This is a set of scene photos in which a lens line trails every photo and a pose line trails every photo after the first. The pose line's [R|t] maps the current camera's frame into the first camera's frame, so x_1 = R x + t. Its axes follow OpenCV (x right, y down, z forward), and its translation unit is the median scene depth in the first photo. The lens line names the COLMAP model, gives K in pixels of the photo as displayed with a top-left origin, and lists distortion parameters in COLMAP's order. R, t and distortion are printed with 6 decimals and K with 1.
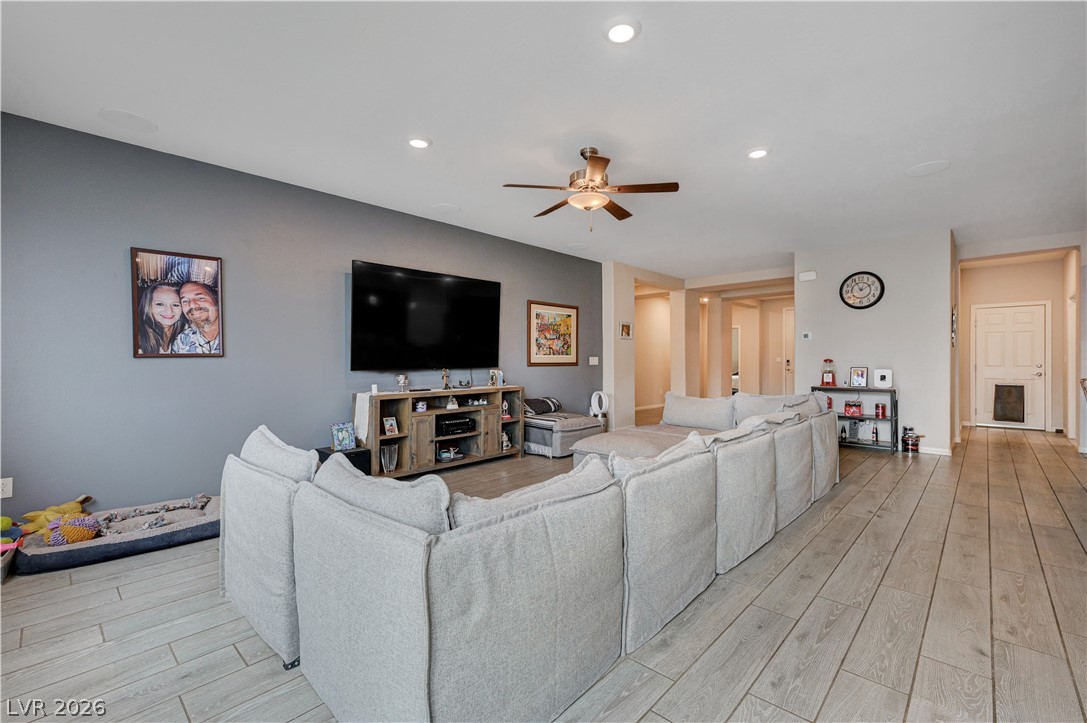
lens RADIAL K [[472.1, 0, 552.1], [0, 472.1, 360.3], [0, 0, 1]] dist [0.002878, 0.000663]
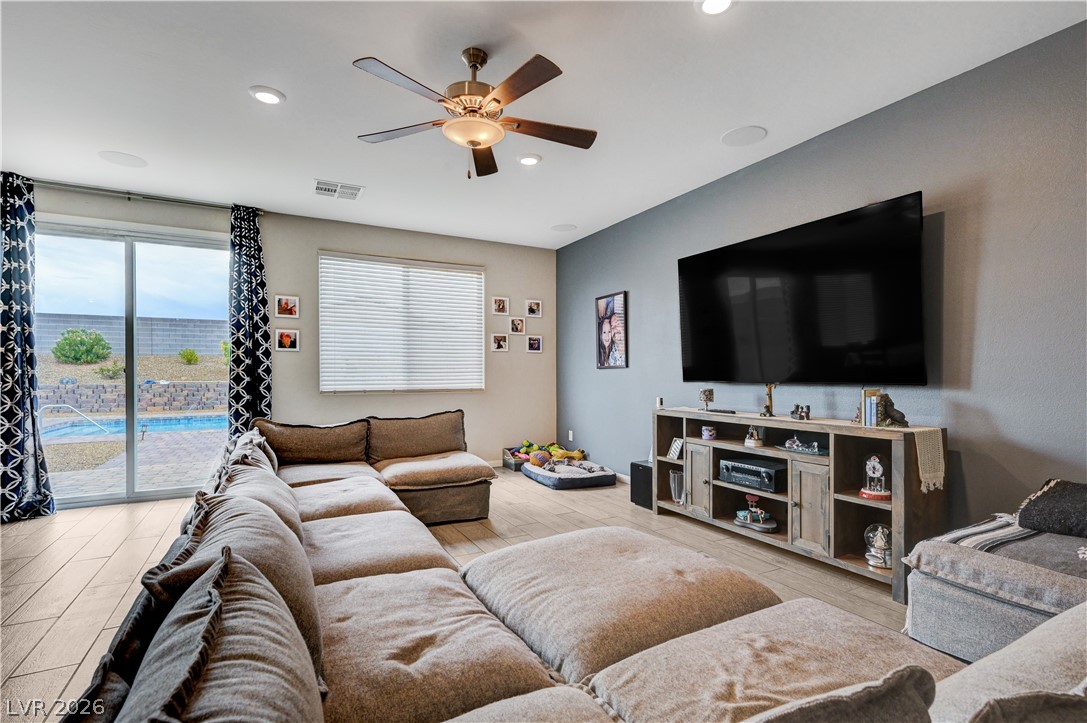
lens RADIAL K [[514.9, 0, 543.1], [0, 514.9, 374.3], [0, 0, 1]] dist [0.014544, -0.000051]
pose [[-0.320319, 0.007941, -0.947276, 0.483663], [0.003210, 0.999968, 0.007297, -0.000506], [0.947304, -0.000703, -0.320335, 0.859776]]
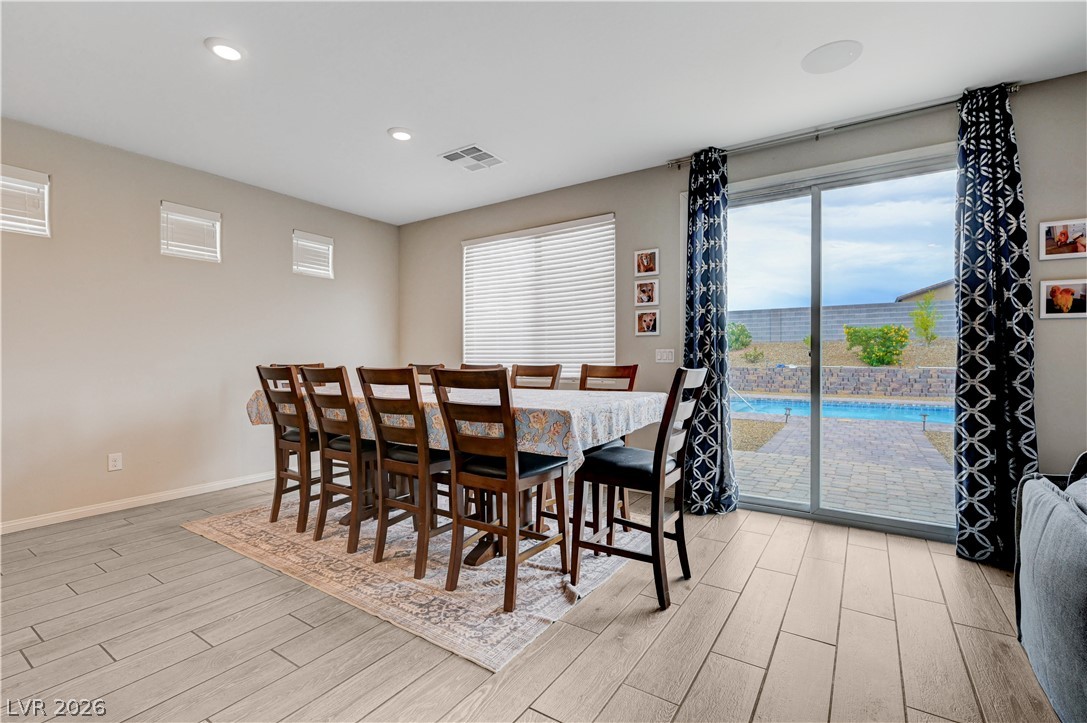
lens RADIAL K [[479.6, 0, 553.1], [0, 479.6, 361.3], [0, 0, 1]] dist [-0.003217, 0.000568]
pose [[-0.985139, 0.005204, -0.171680, 0.340733], [0.003912, 0.999961, 0.007865, 0.000890], [0.171715, 0.007077, -0.985121, 0.508027]]
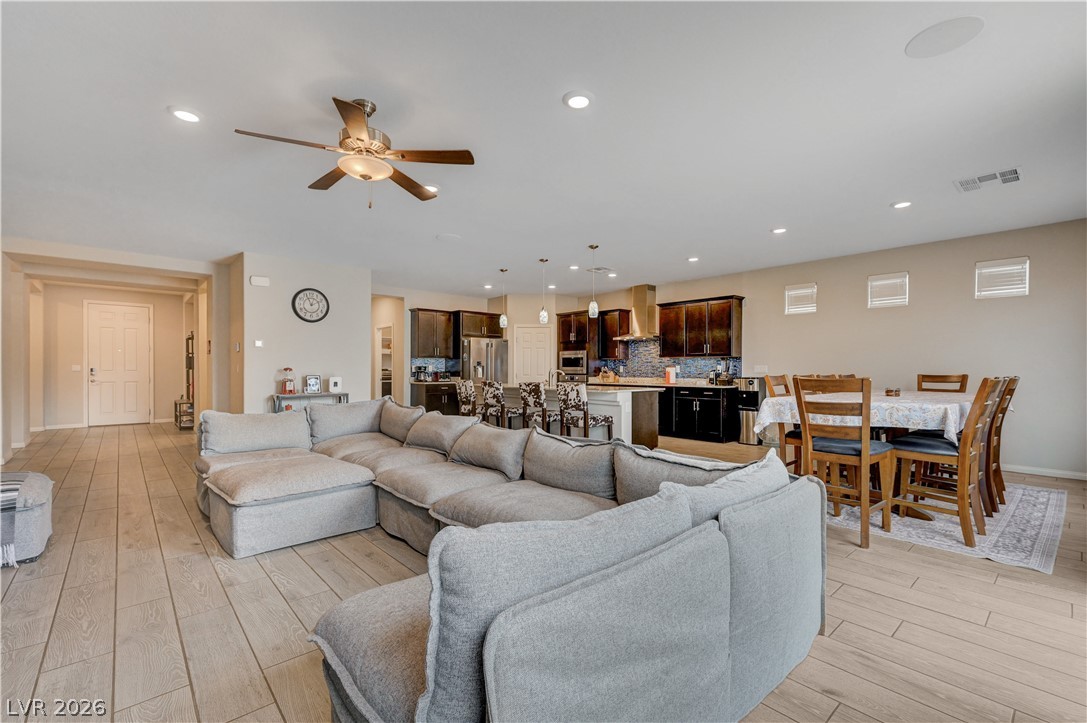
lens RADIAL K [[479.6, 0, 549.4], [0, 479.6, 369.1], [0, 0, 1]] dist [-0.003217, 0.000568]
pose [[0.082284, 0.003906, 0.996601, -0.456843], [-0.002368, 0.999990, -0.003724, 0.003360], [-0.996606, -0.002054, 0.082292, 0.403690]]
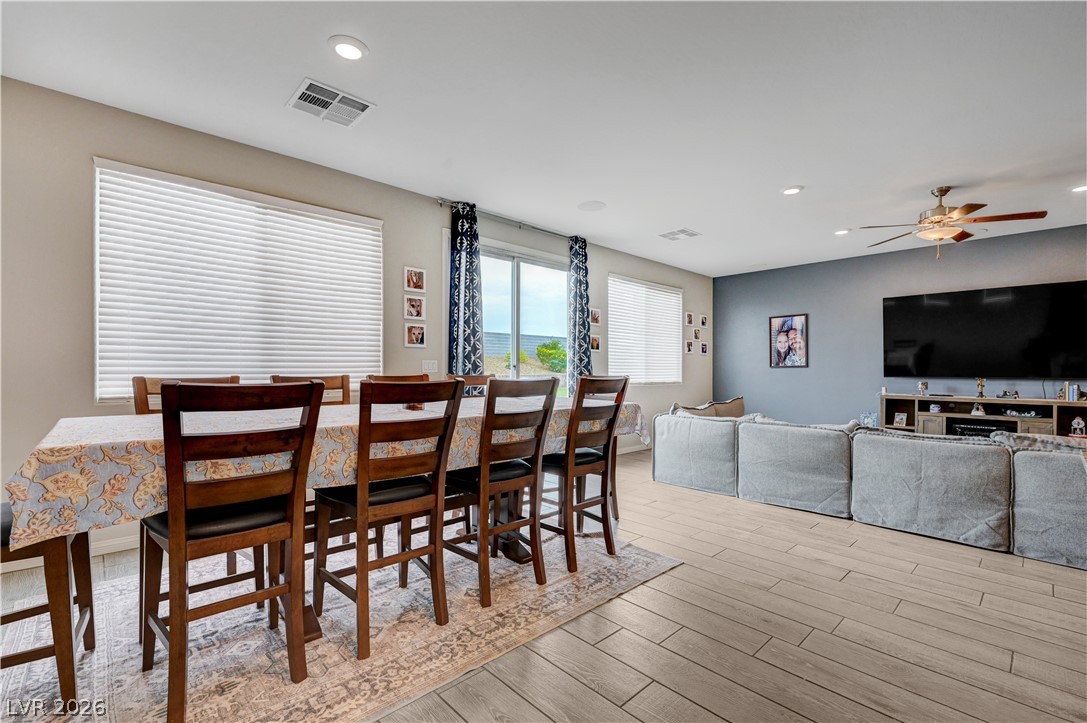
lens RADIAL K [[479.6, 0, 541.9], [0, 479.6, 367.8], [0, 0, 1]] dist [-0.003217, 0.000568]
pose [[-0.066774, 0.000227, -0.997768, 0.853485], [-0.006617, 0.999978, 0.000670, -0.000056], [0.997746, 0.006647, -0.066771, 0.068619]]
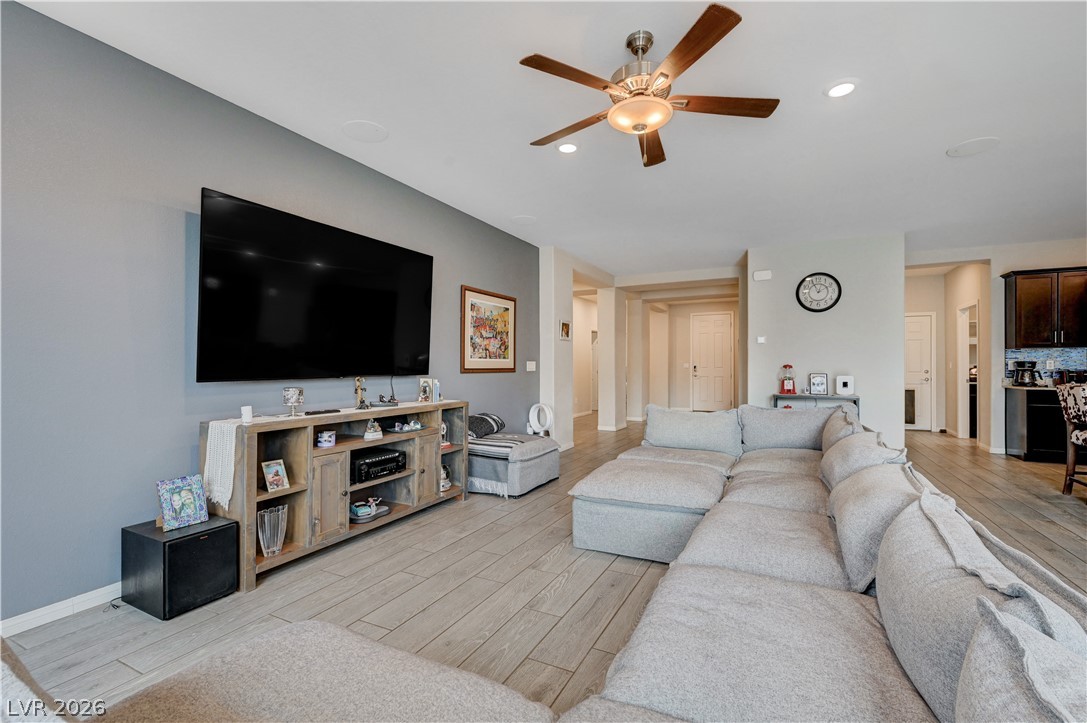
lens RADIAL K [[472.1, 0, 548.8], [0, 472.1, 364.9], [0, 0, 1]] dist [0.002878, 0.000663]
pose [[0.960442, 0.002753, 0.278467, -0.143880], [-0.002137, 0.999995, -0.002516, 0.001330], [-0.278472, 0.001821, 0.960443, 0.271198]]
